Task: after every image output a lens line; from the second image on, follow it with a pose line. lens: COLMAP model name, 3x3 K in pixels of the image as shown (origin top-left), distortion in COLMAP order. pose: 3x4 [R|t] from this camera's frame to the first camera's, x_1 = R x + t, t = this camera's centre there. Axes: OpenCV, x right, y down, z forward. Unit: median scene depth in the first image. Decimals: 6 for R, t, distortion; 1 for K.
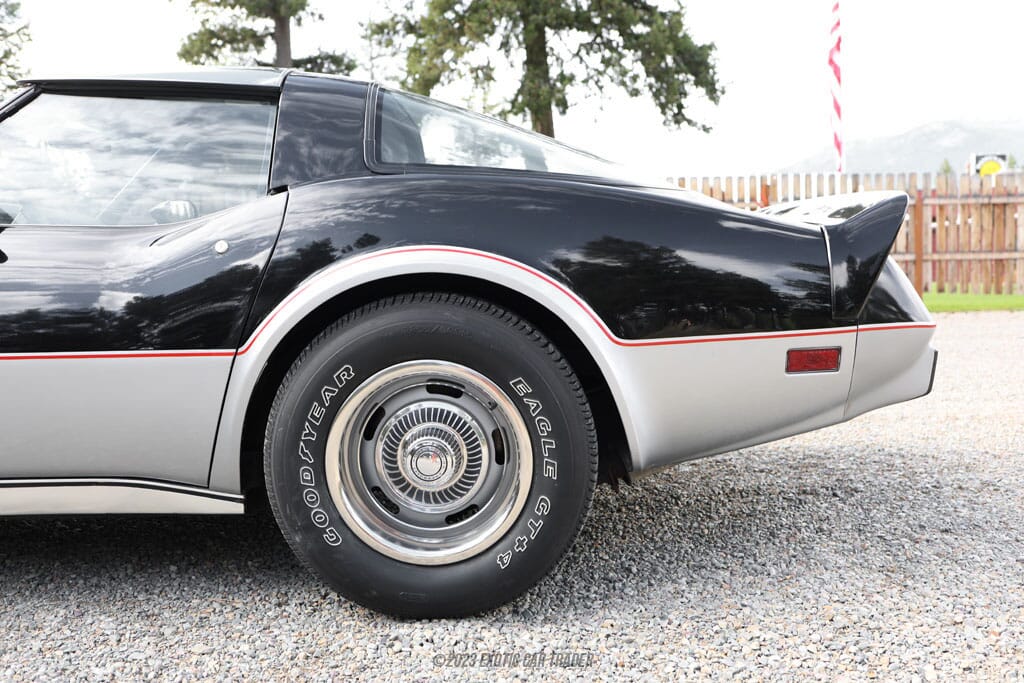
lens RADIAL K [[967.1, 0, 531.5], [0, 967.1, 333.2], [0, 0, 1]] dist [-0.062963, 0.000000]
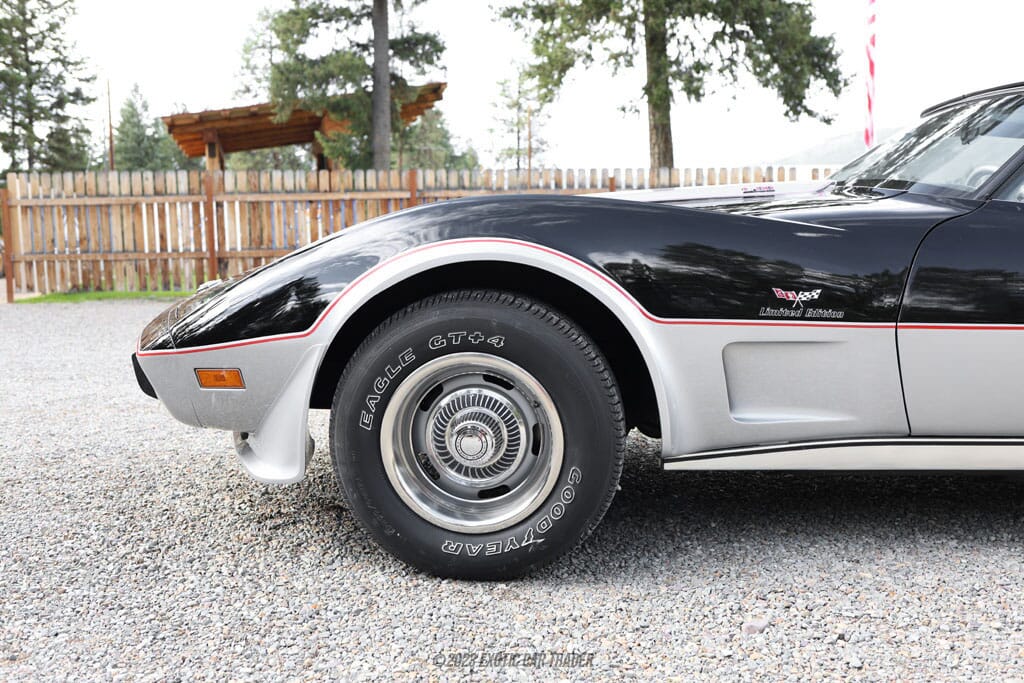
lens RADIAL K [[967.1, 0, 496.3], [0, 967.1, 347.4], [0, 0, 1]] dist [-0.062963, 0.000000]
pose [[0.999823, 0.016366, 0.009237, -0.177924], [-0.016650, 0.999366, 0.031486, 0.002967], [-0.008716, -0.031634, 0.999462, -0.019146]]
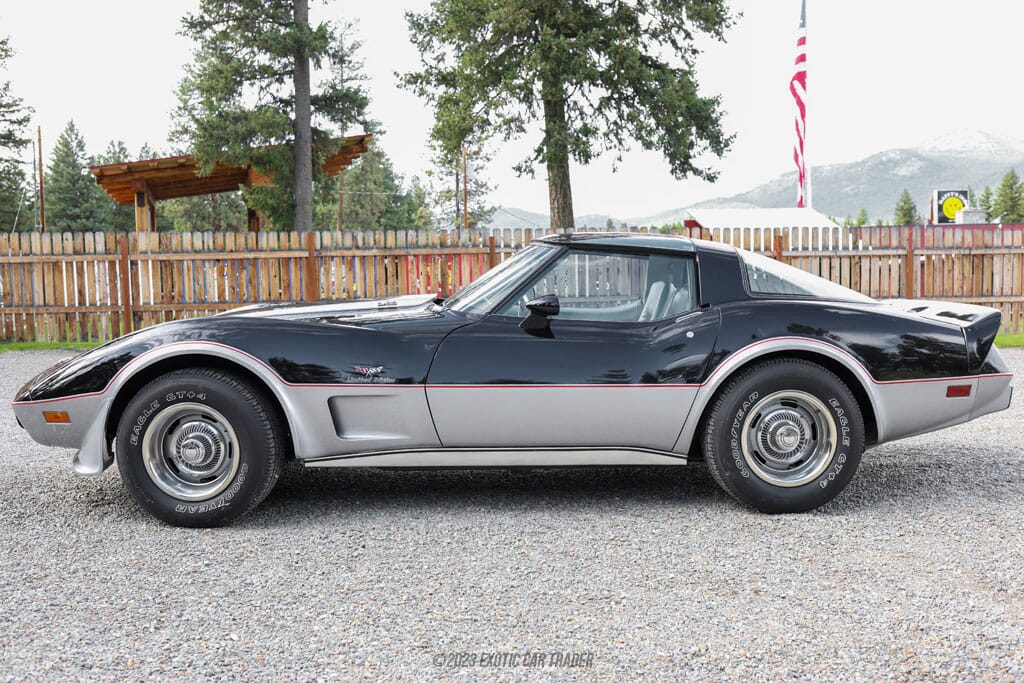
lens RADIAL K [[1026.6, 0, 505.7], [0, 1026.6, 344.1], [0, 0, 1]] dist [-0.044444, 0.000000]
pose [[0.998766, 0.011177, 0.048390, -0.108756], [-0.010605, 0.999871, -0.012065, -0.005126], [-0.048518, 0.011537, 0.998756, -0.158535]]
